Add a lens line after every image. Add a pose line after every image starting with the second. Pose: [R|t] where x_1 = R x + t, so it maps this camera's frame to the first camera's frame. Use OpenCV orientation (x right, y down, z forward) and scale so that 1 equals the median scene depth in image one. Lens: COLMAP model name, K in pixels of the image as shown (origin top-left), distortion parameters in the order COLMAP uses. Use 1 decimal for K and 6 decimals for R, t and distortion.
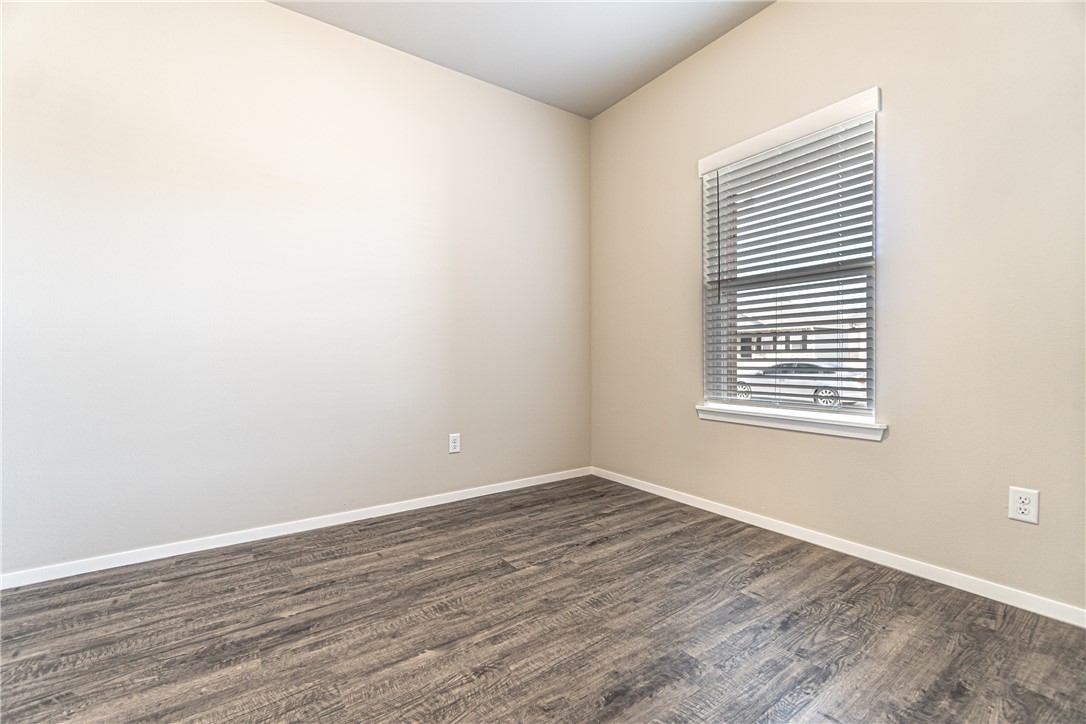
lens RADIAL K [[463.7, 0, 546.0], [0, 463.7, 360.1], [0, 0, 1]] dist [-0.008367, 0.001813]
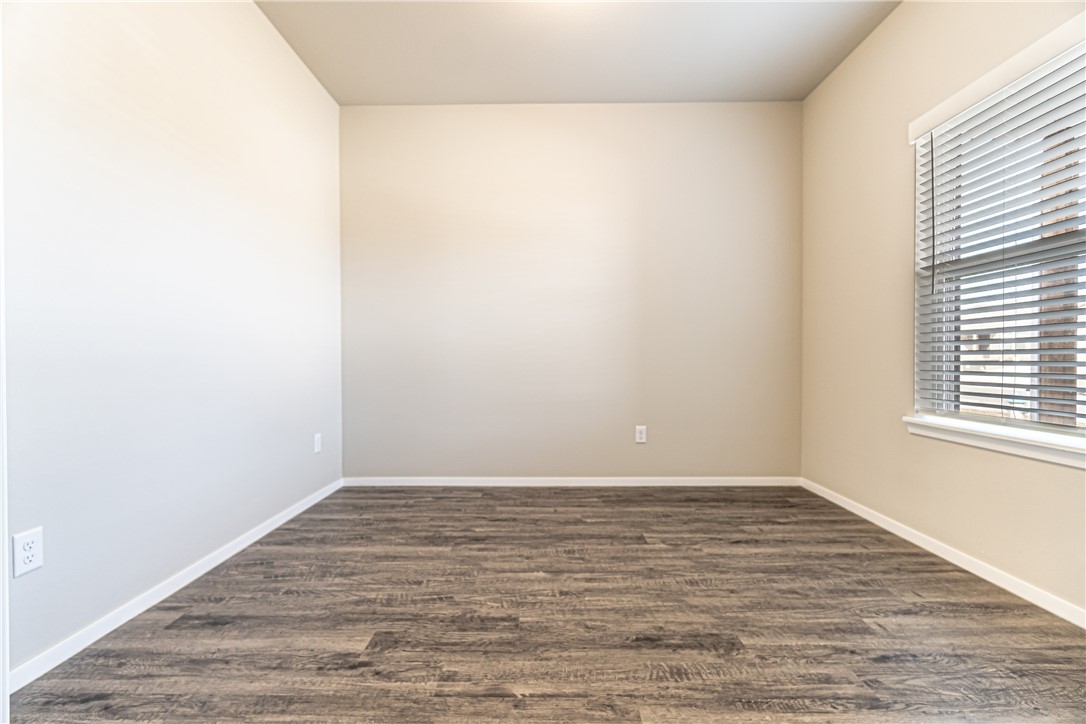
lens RADIAL K [[463.7, 0, 539.5], [0, 463.7, 361.7], [0, 0, 1]] dist [-0.008367, 0.001813]
pose [[0.818356, 0.010765, -0.574611, 0.362082], [-0.009214, 0.999942, 0.005611, -0.000499], [0.574638, 0.000703, 0.818408, -0.086311]]
